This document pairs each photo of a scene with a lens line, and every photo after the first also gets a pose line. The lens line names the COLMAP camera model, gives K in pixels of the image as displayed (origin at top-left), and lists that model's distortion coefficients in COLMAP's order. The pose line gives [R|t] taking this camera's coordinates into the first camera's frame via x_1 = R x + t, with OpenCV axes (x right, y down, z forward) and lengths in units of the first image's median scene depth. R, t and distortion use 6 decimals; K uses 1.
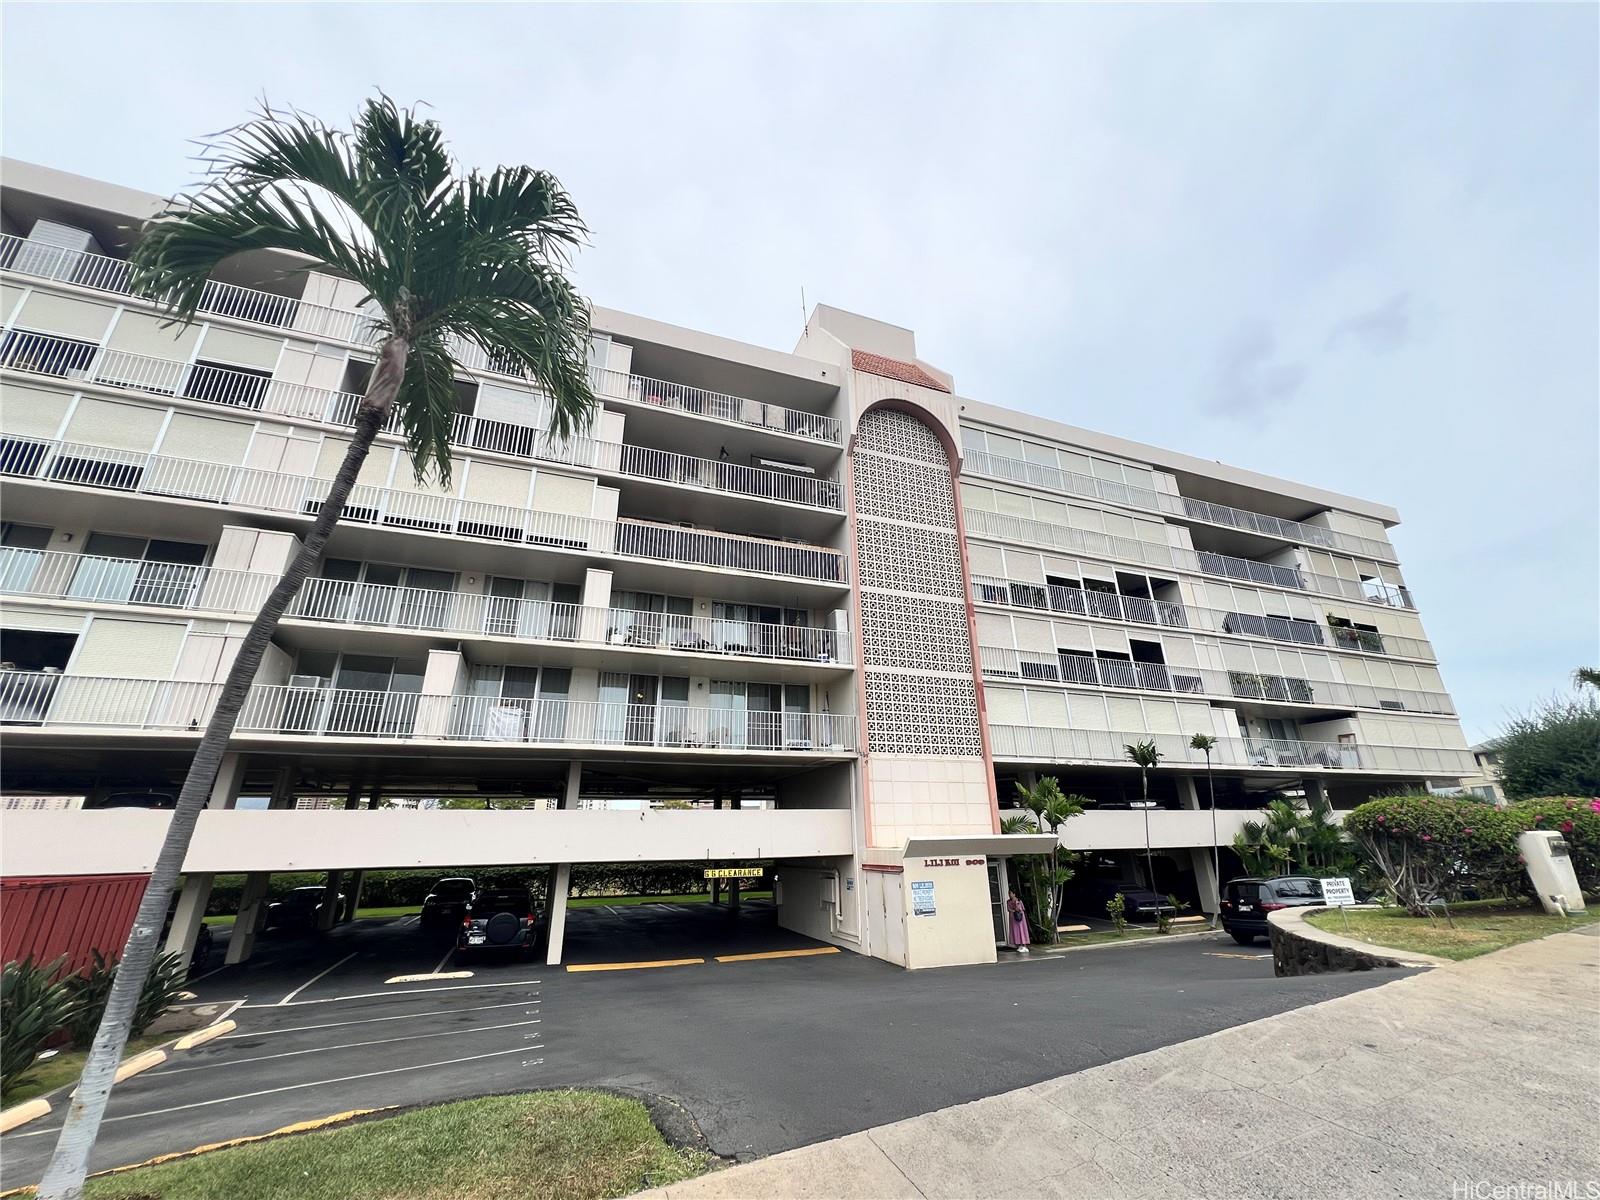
lens RADIAL K [[643.0, 0, 796.9], [0, 643.0, 598.3], [0, 0, 1]] dist [-0.000320, 0.000079]
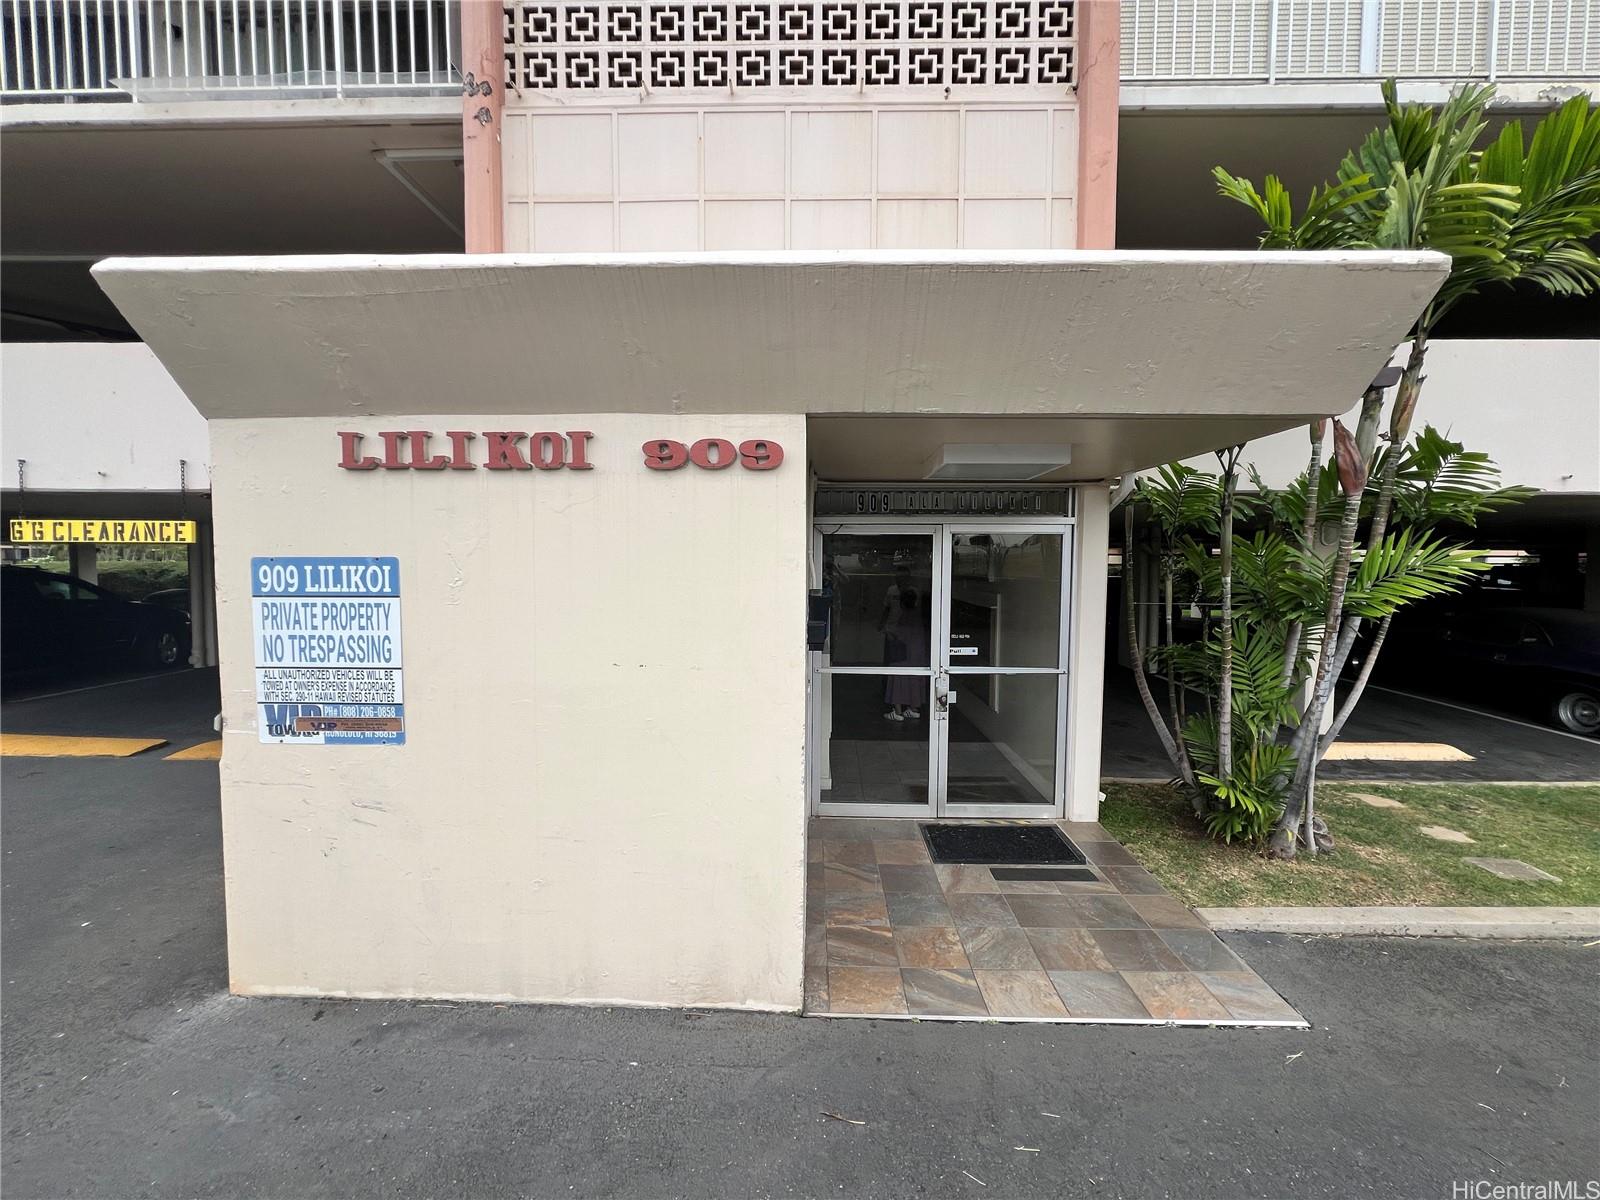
lens RADIAL K [[643.0, 0, 796.9], [0, 643.0, 598.3], [0, 0, 1]] dist [-0.000320, 0.000079]
pose [[0.929826, 0.039604, -0.365862, 0.352289], [0.112480, 0.916027, 0.385023, 0.382864], [0.350388, -0.399156, 0.847291, 0.858752]]
